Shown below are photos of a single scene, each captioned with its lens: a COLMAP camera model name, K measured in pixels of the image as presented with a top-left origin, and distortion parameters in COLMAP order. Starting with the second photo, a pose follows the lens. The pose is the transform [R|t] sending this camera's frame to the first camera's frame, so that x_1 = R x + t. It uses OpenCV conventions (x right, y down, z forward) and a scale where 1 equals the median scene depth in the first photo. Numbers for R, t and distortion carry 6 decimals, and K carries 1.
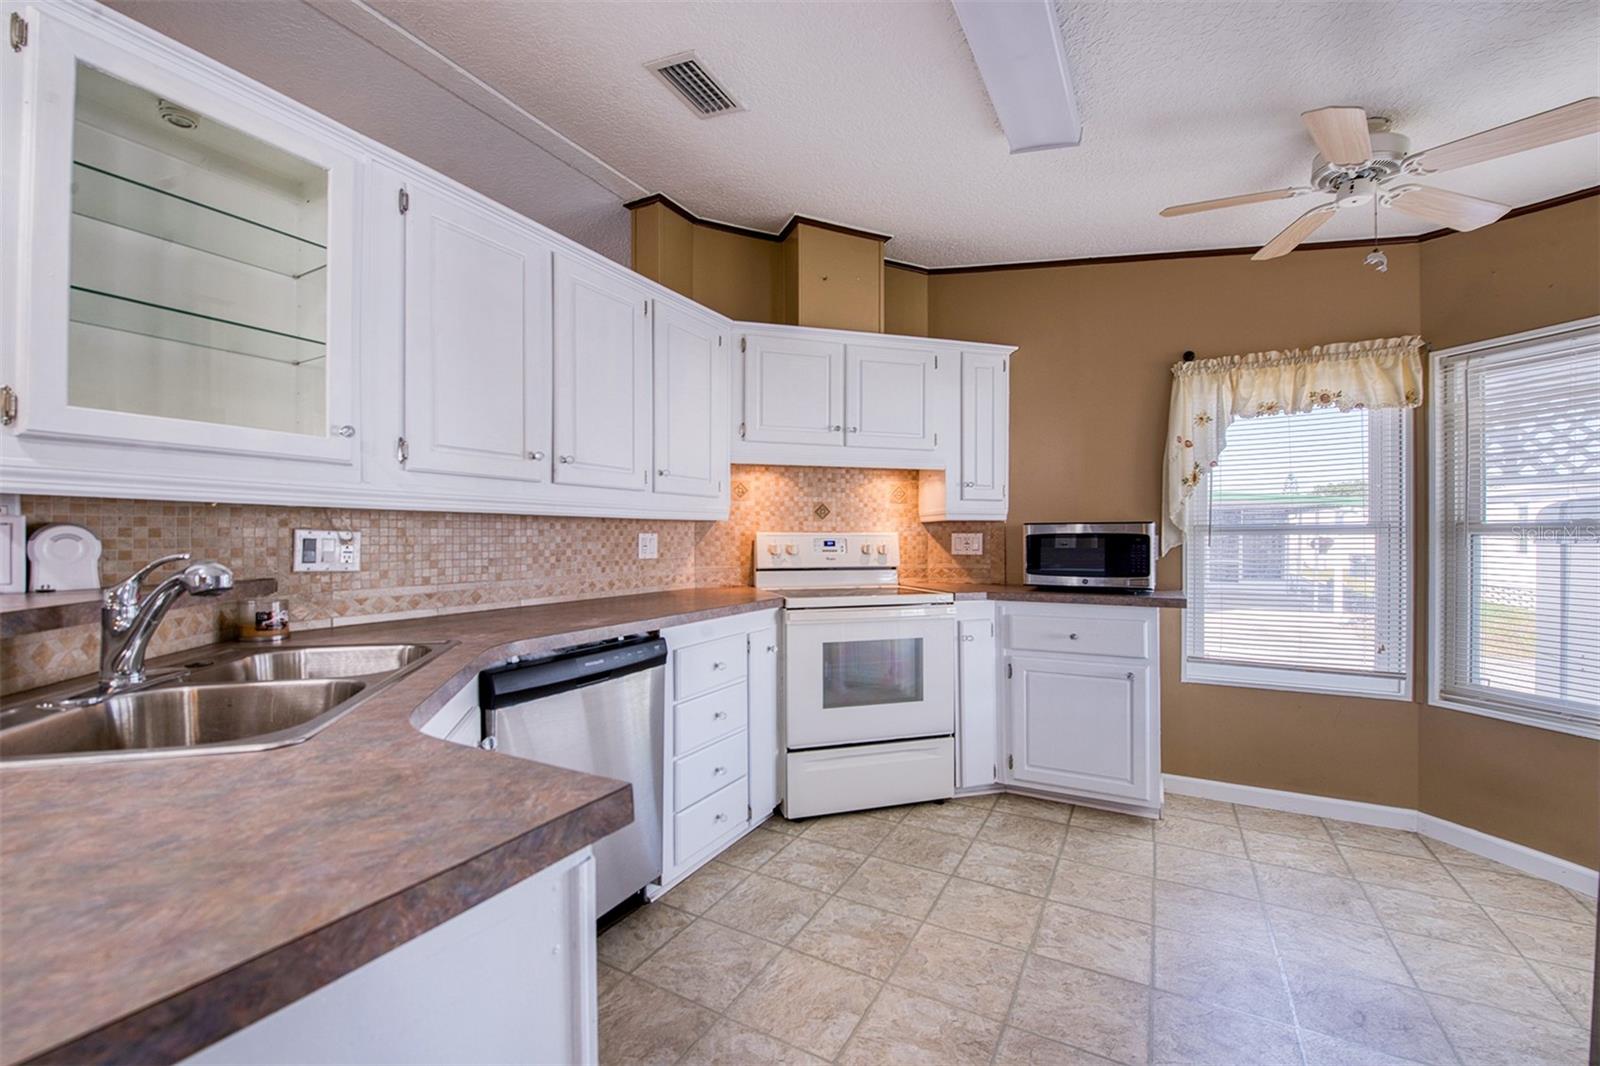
lens RADIAL K [[640.2, 0, 799.5], [0, 640.2, 540.7], [0, 0, 1]] dist [-0.014515, -0.002087]
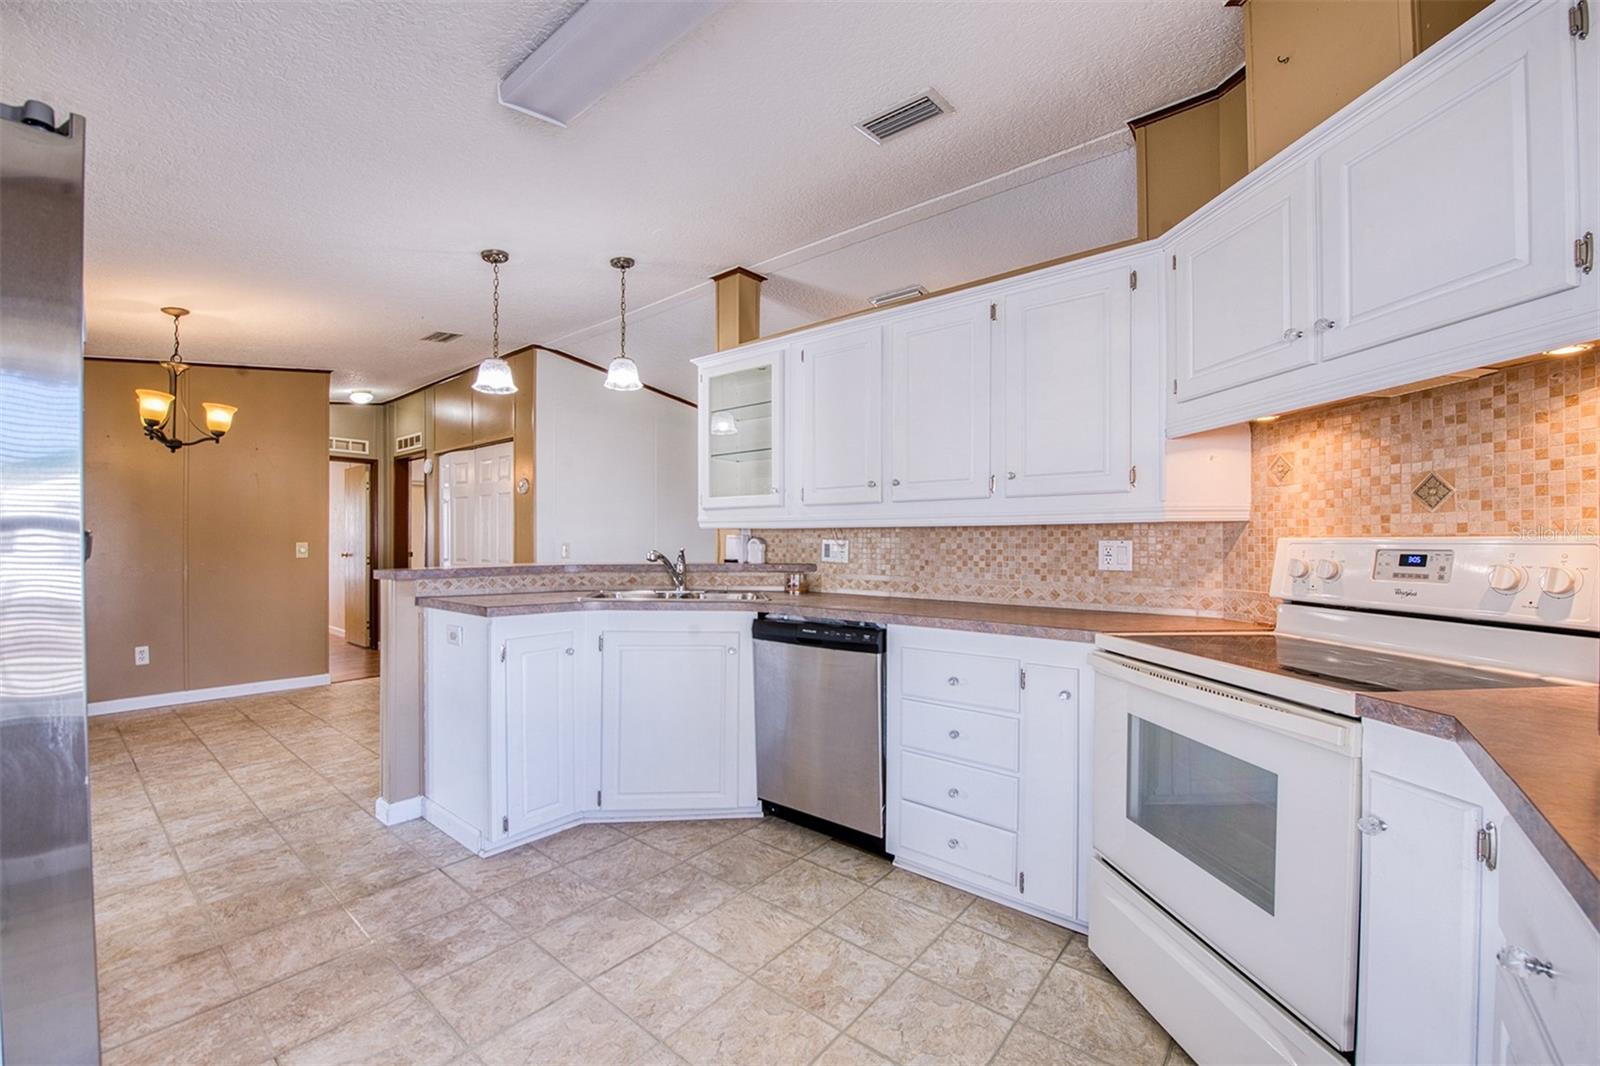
lens RADIAL K [[640.2, 0, 777.5], [0, 640.2, 545.8], [0, 0, 1]] dist [-0.014515, -0.002087]
pose [[-0.185300, 0.002116, -0.982680, 0.675582], [-0.011969, 0.999919, 0.004410, -0.002841], [0.982609, 0.012578, -0.185259, 0.731683]]
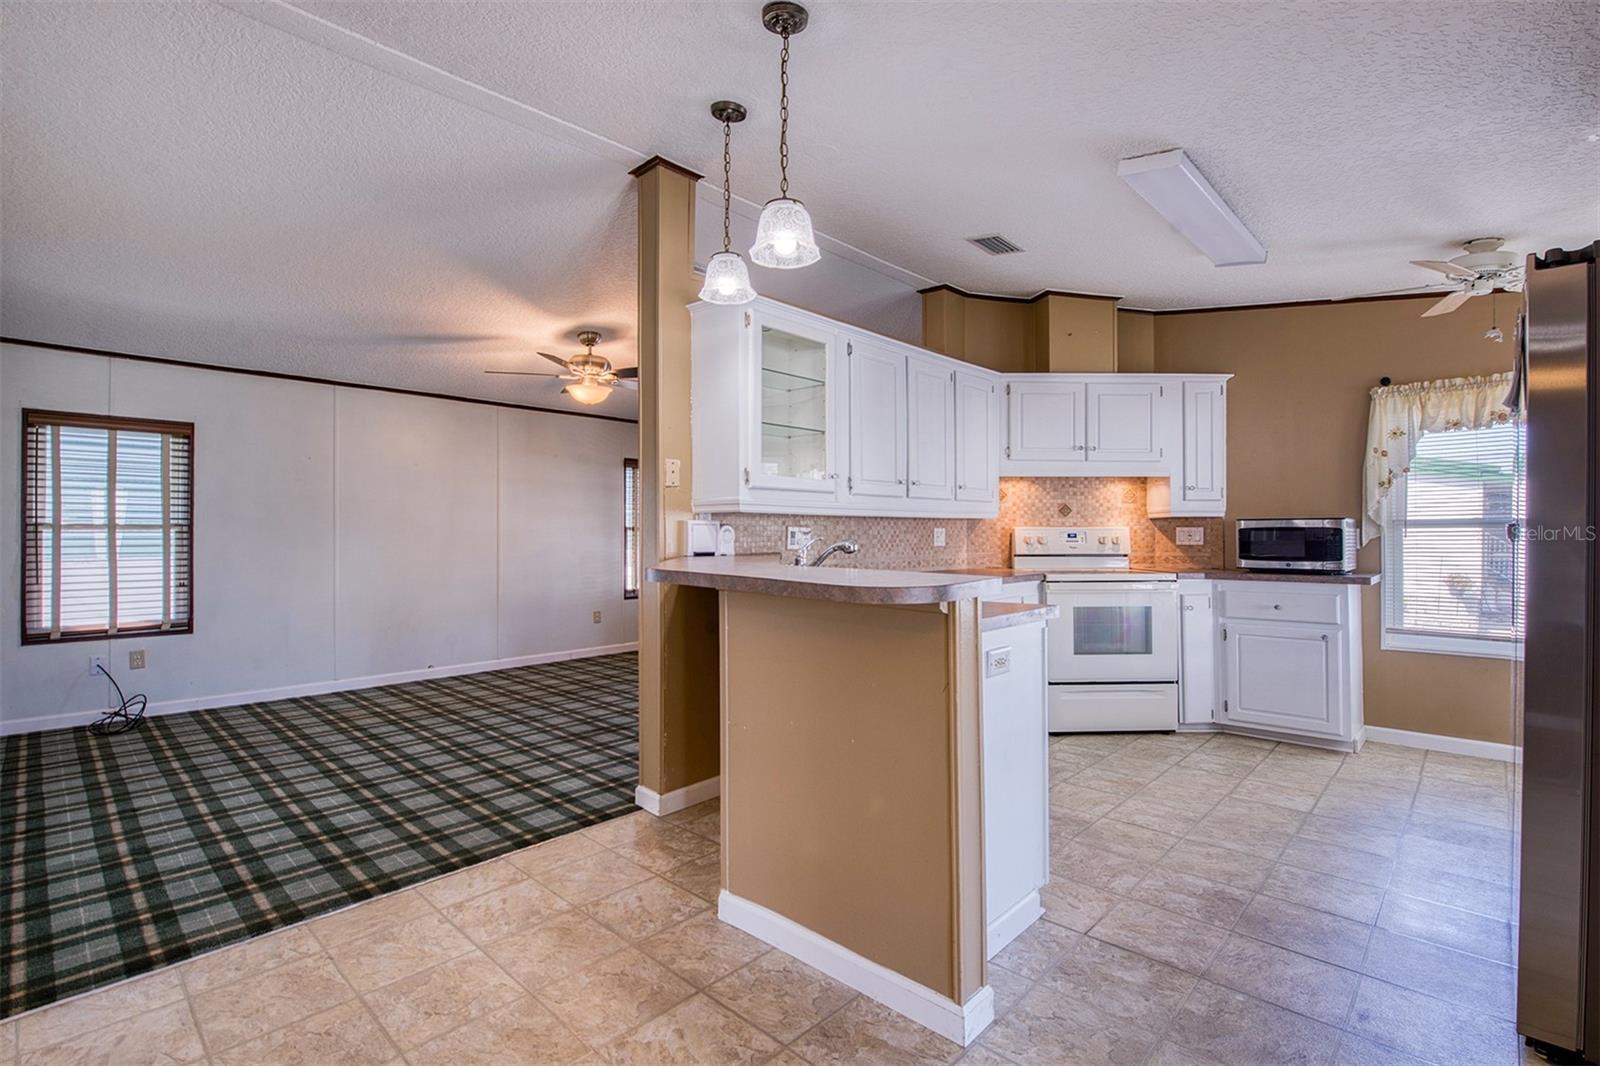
lens RADIAL K [[732.7, 0, 803.7], [0, 732.7, 527.3], [0, 0, 1]] dist [-0.015610, -0.000299]
pose [[0.969443, -0.002814, -0.245300, -0.133487], [0.000016, 0.999935, -0.011405, 0.005392], [0.245316, 0.011052, 0.969380, -0.639601]]
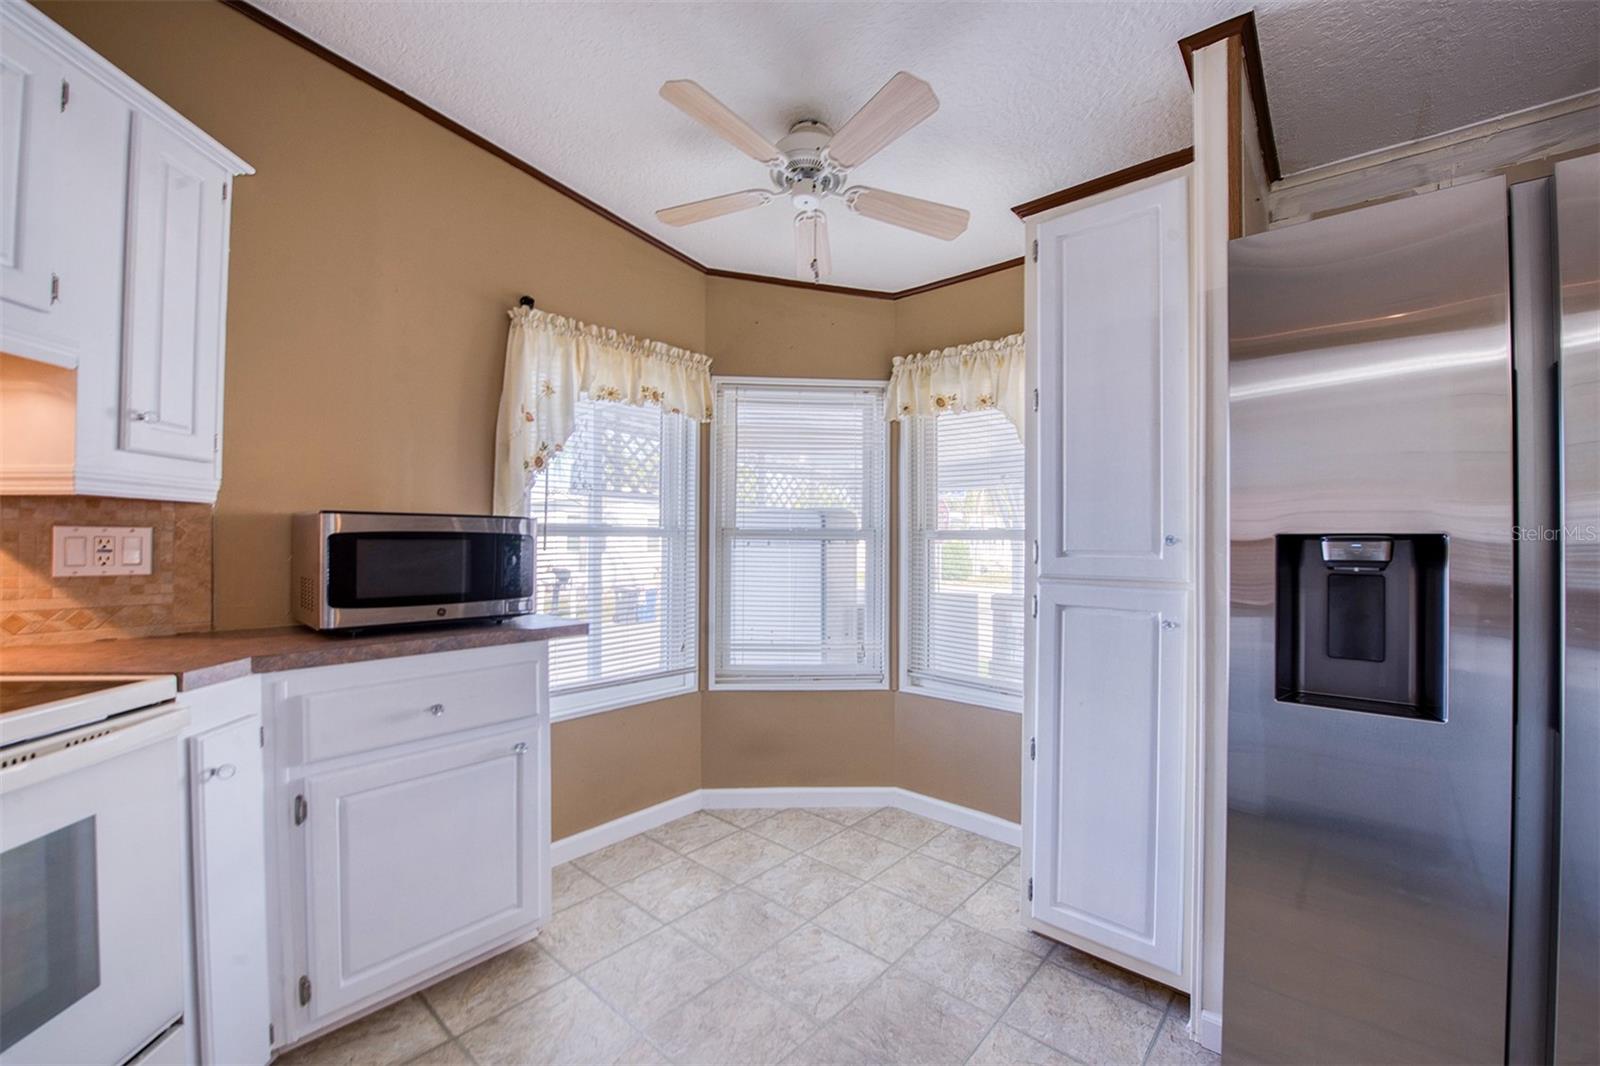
lens RADIAL K [[640.2, 0, 805.5], [0, 640.2, 538.4], [0, 0, 1]] dist [-0.014515, -0.002087]
pose [[0.217259, 0.006913, 0.976089, -0.063222], [-0.001645, 0.999976, -0.006716, -0.002173], [-0.976113, -0.000147, 0.217266, 0.523073]]
